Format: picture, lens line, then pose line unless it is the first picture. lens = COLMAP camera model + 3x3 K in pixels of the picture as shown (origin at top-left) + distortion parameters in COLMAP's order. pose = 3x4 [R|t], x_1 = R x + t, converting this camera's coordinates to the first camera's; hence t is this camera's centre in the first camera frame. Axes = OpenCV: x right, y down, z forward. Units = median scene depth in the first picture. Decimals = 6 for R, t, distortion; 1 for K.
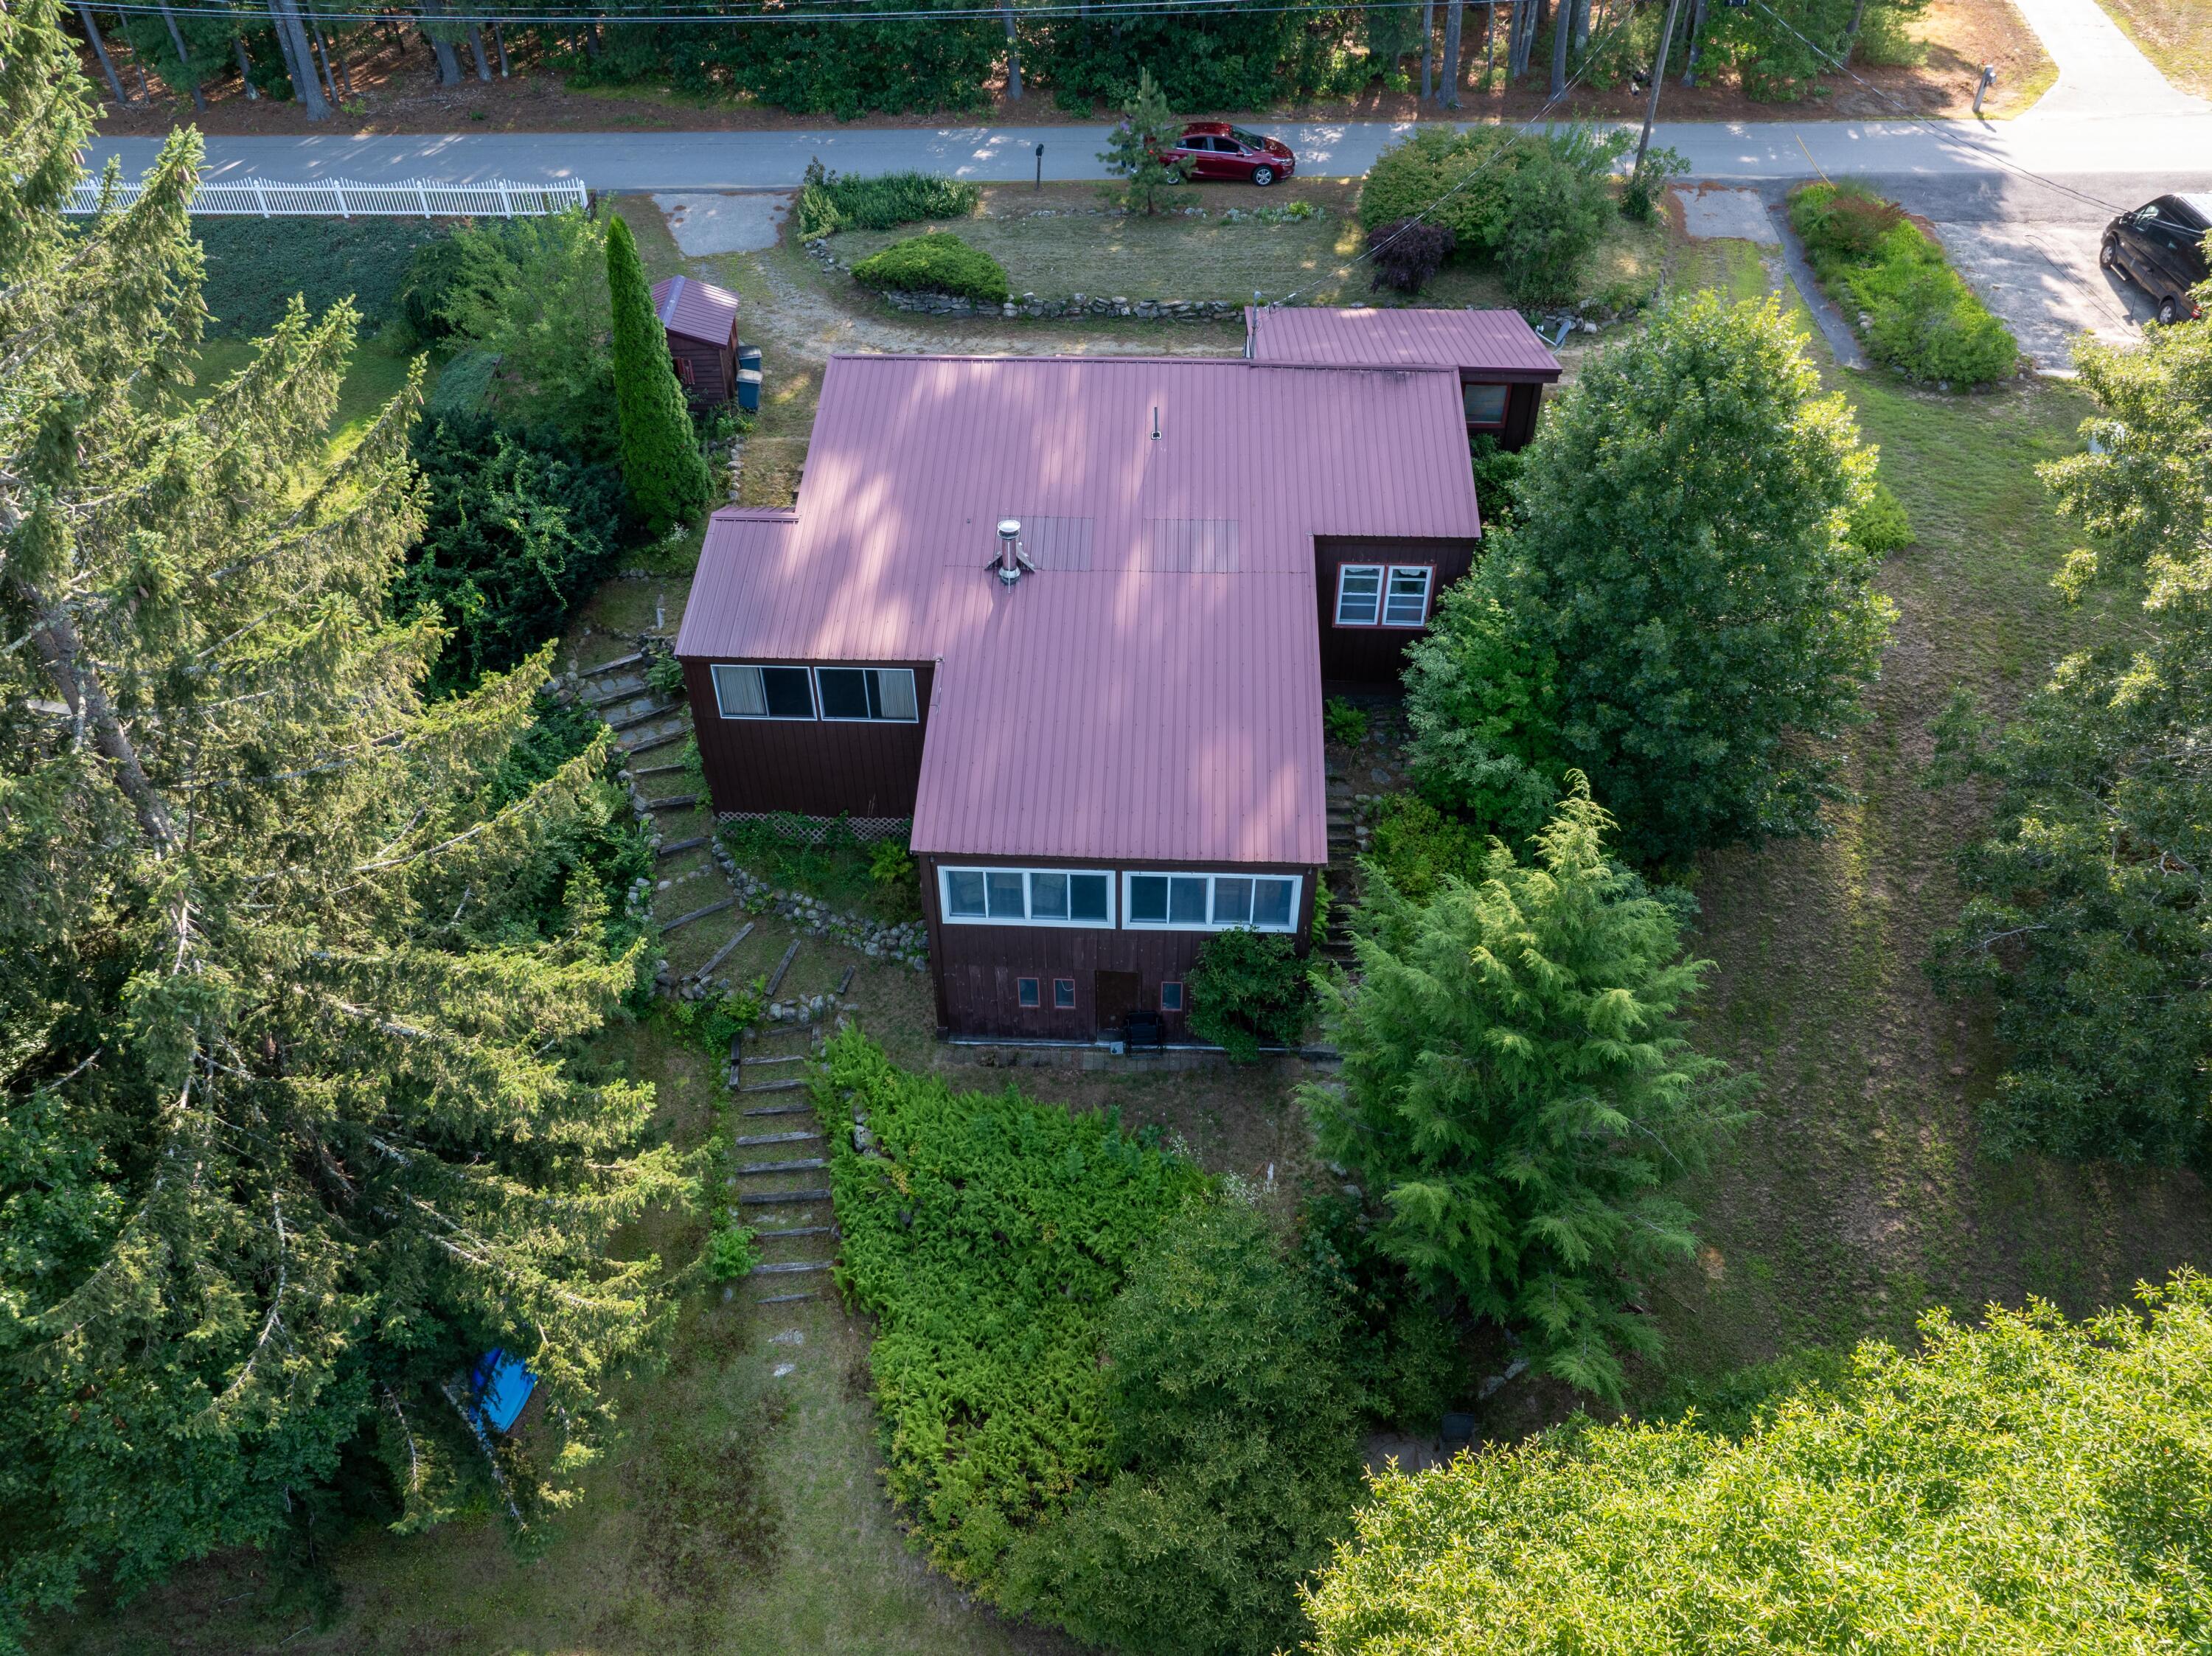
lens RADIAL K [[1334.7, 0, 1106.3], [0, 1334.7, 760.0], [0, 0, 1]] dist [-0.033357, -0.001704]
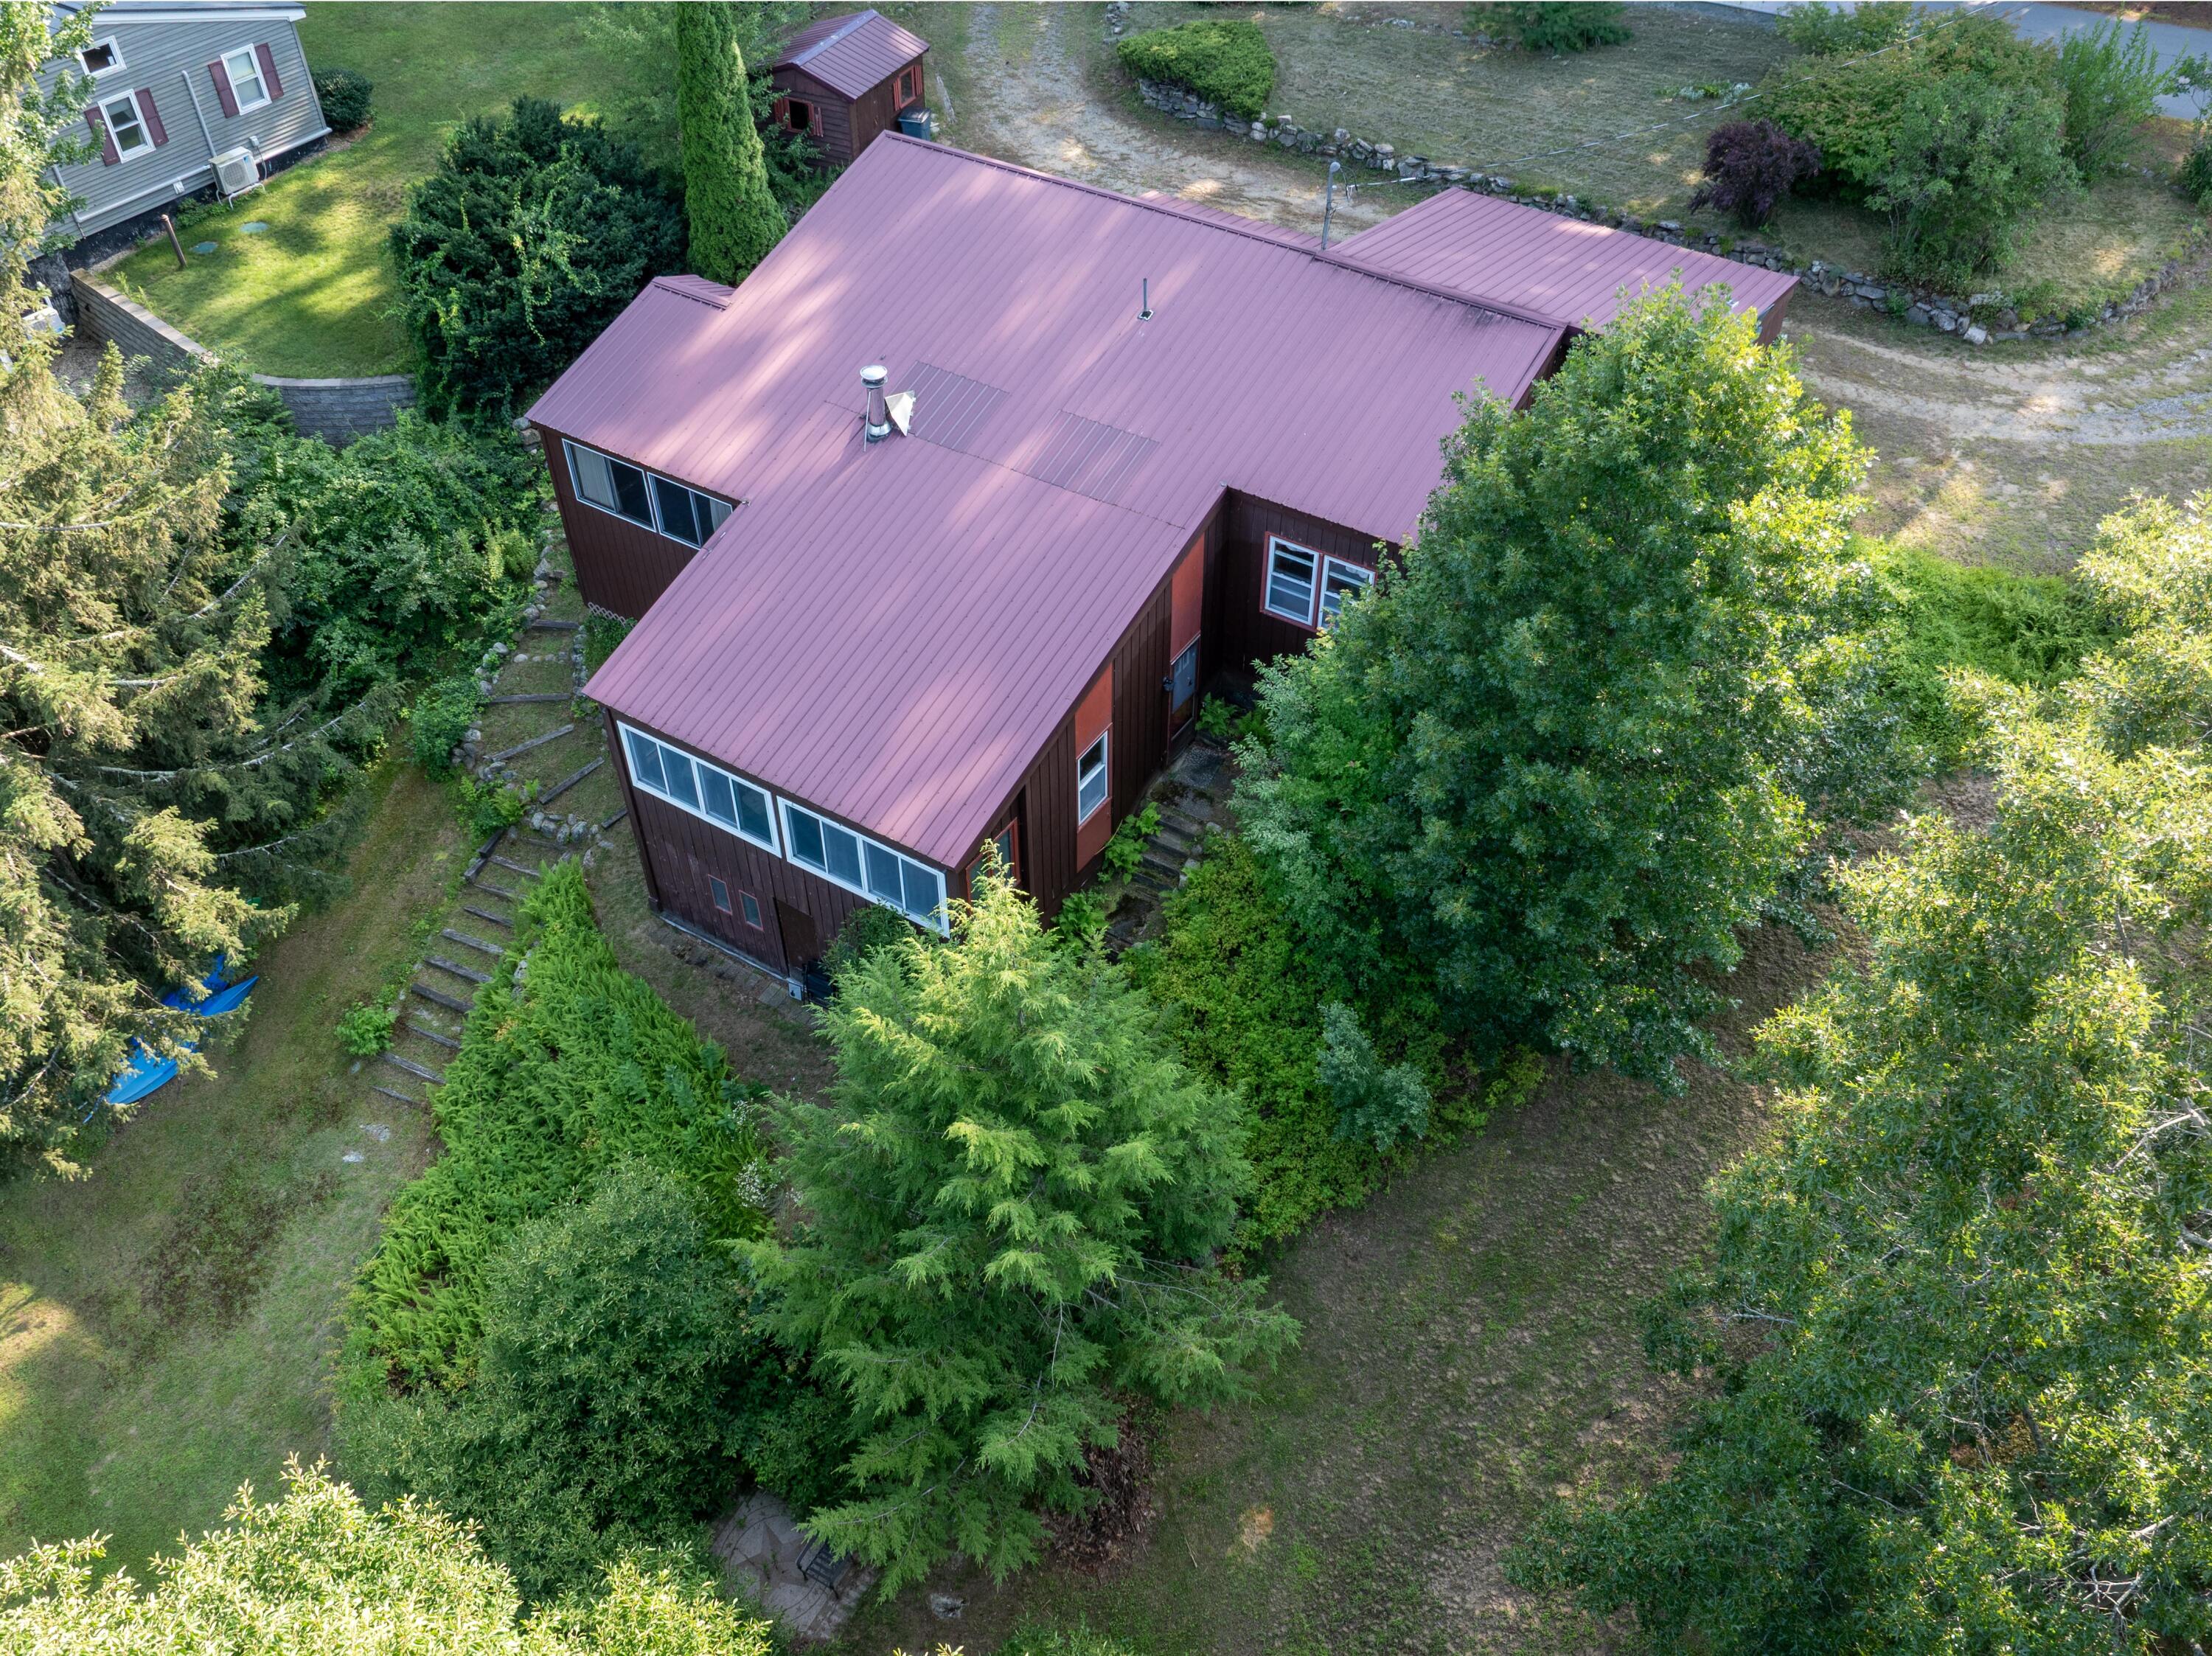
lens RADIAL K [[1569.1, 0, 1106.0], [0, 1569.1, 828.0], [0, 0, 1]] dist [-0.062475, 0.045227]
pose [[0.886857, 0.347647, -0.304344, 0.439765], [-0.311712, 0.936387, 0.161292, -0.107141], [0.341056, -0.048175, 0.938808, 0.110187]]
